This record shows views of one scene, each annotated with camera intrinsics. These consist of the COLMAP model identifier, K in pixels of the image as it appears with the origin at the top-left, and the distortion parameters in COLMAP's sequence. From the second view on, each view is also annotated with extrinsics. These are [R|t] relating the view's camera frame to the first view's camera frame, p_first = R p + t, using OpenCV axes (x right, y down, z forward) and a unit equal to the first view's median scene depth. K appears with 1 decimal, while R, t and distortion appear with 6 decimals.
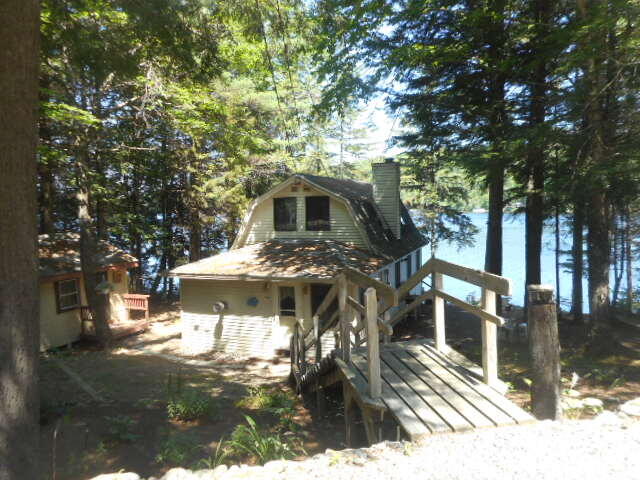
lens RADIAL K [[474.6, 0, 318.6], [0, 474.6, 241.3], [0, 0, 1]] dist [-0.008528, -0.005773]
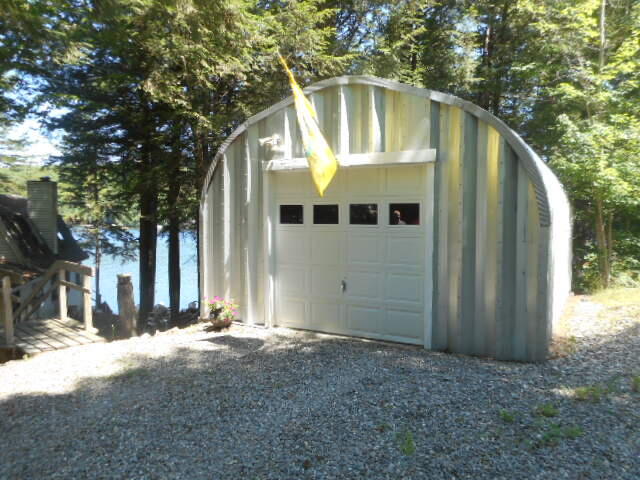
lens RADIAL K [[474.6, 0, 303.7], [0, 474.6, 241.9], [0, 0, 1]] dist [-0.008528, -0.005773]
pose [[0.809093, 0.001521, 0.587678, -0.003105], [0.017957, 0.999466, -0.027309, 0.007737], [-0.587406, 0.032649, 0.808634, -0.171566]]
